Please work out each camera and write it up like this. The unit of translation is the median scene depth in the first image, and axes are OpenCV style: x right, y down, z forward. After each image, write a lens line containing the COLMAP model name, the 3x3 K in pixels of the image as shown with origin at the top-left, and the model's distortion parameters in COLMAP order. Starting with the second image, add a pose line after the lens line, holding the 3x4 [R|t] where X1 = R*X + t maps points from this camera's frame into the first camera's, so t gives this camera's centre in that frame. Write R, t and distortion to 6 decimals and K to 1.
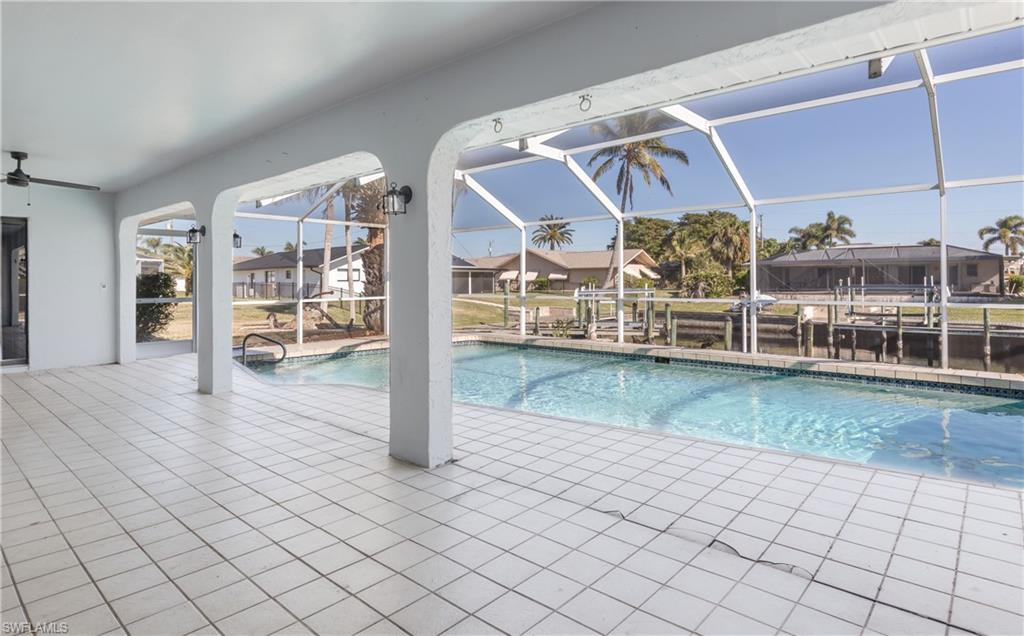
lens RADIAL K [[547.9, 0, 510.8], [0, 547.9, 279.2], [0, 0, 1]] dist [-0.002018, -0.001127]
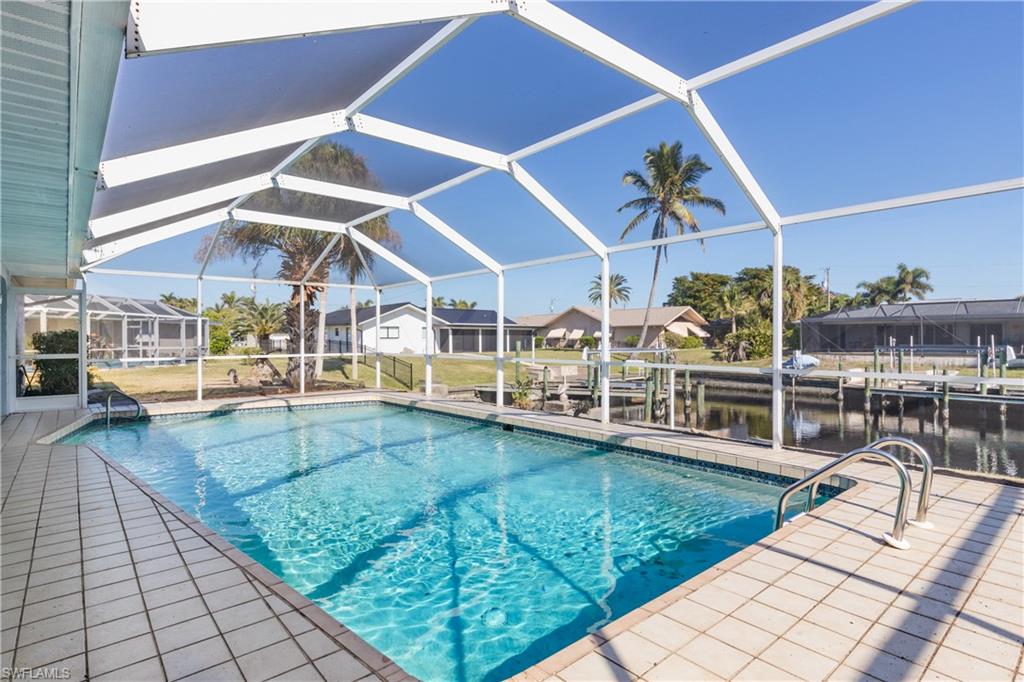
lens RADIAL K [[544.8, 0, 512.0], [0, 544.8, 341.0], [0, 0, 1]] dist [-0.002949, -0.000291]
pose [[0.990202, 0.004552, -0.139568, 0.089535], [-0.003561, 0.999967, 0.007348, -0.000228], [0.139597, -0.006779, 0.990185, 0.025835]]
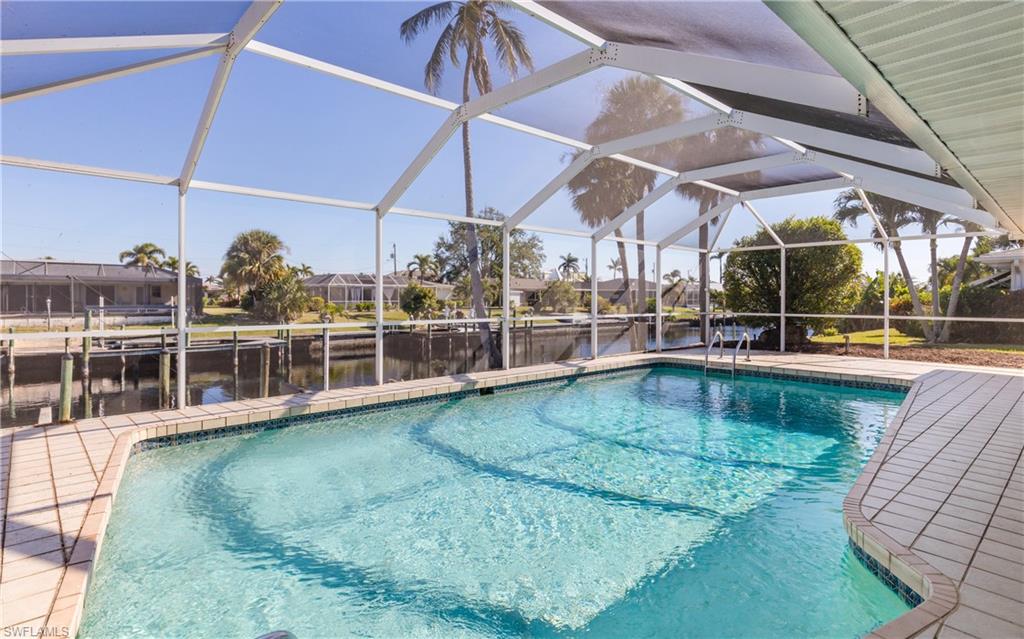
lens RADIAL K [[537.3, 0, 506.4], [0, 537.3, 318.9], [0, 0, 1]] dist [0.000486, -0.000404]
pose [[0.084429, -0.031118, 0.995943, -0.126646], [-0.004348, 0.999491, 0.031598, 0.000589], [-0.996420, -0.006998, 0.084251, 0.194804]]
